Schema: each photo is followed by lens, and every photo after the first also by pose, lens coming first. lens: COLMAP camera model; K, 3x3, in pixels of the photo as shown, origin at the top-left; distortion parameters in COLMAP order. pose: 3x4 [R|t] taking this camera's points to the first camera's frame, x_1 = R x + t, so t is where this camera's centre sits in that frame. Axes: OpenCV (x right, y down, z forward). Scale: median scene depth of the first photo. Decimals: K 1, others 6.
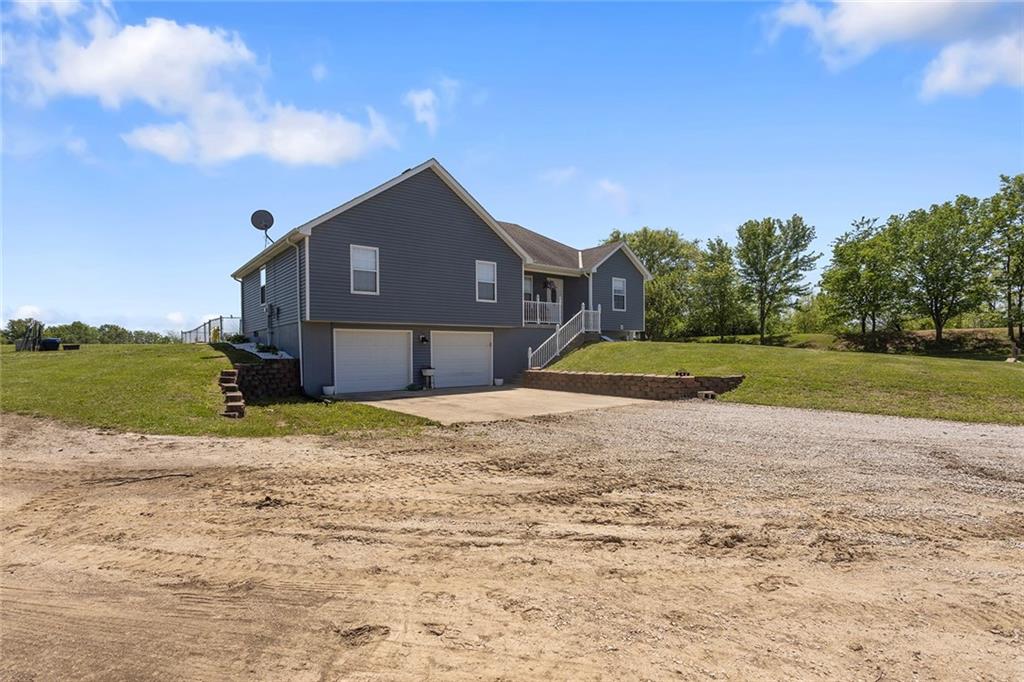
lens RADIAL K [[484.7, 0, 503.5], [0, 484.7, 338.7], [0, 0, 1]] dist [-0.001792, -0.000191]
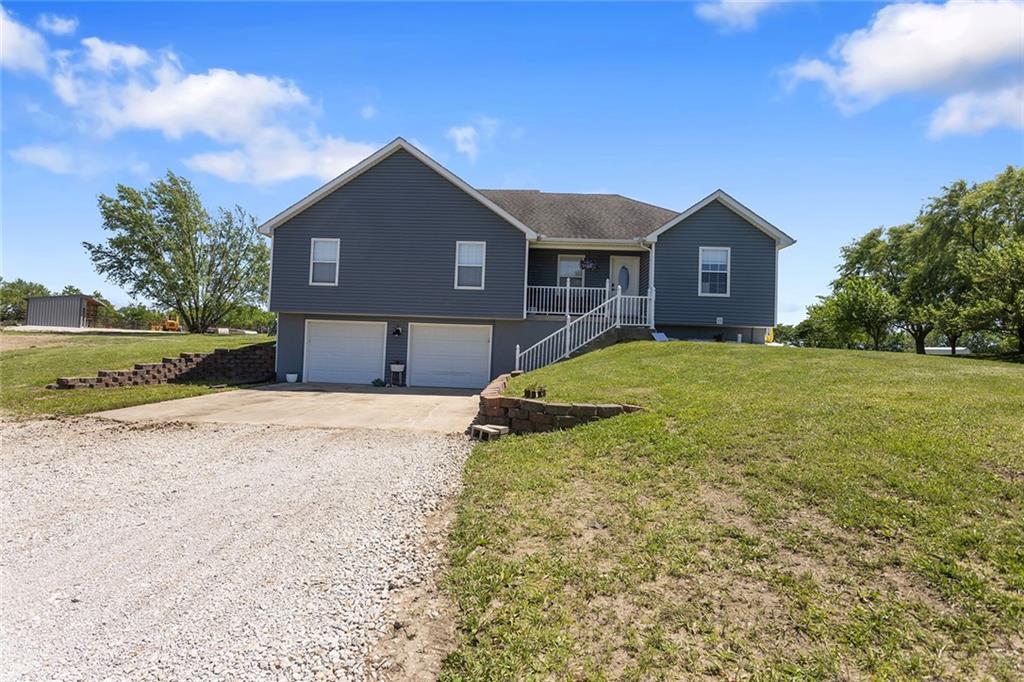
lens RADIAL K [[473.8, 0, 515.3], [0, 473.8, 316.5], [0, 0, 1]] dist [-0.001177, -0.000161]
pose [[0.772123, -0.009542, -0.635401, 0.558046], [-0.022855, 0.998823, -0.042772, 0.005211], [0.635062, 0.047548, 0.770997, 0.423859]]
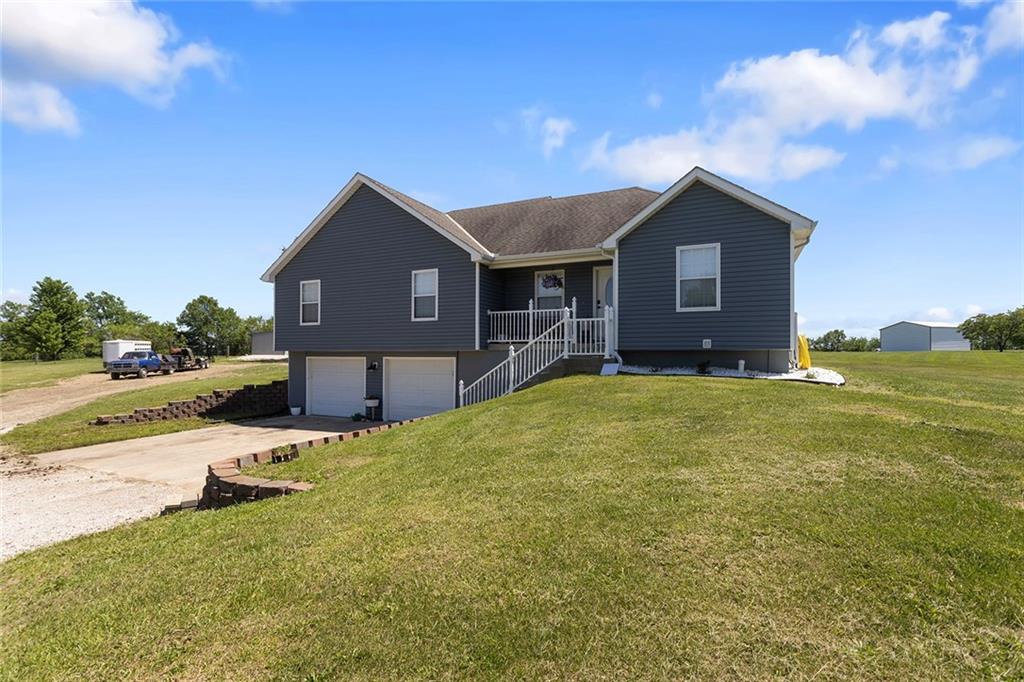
lens RADIAL K [[484.7, 0, 503.5], [0, 484.7, 338.7], [0, 0, 1]] dist [-0.001792, -0.000191]
pose [[0.461593, -0.020875, -0.886846, 0.743250], [0.019589, 0.999719, -0.013335, -0.033318], [0.886876, -0.011217, 0.461872, 0.756735]]
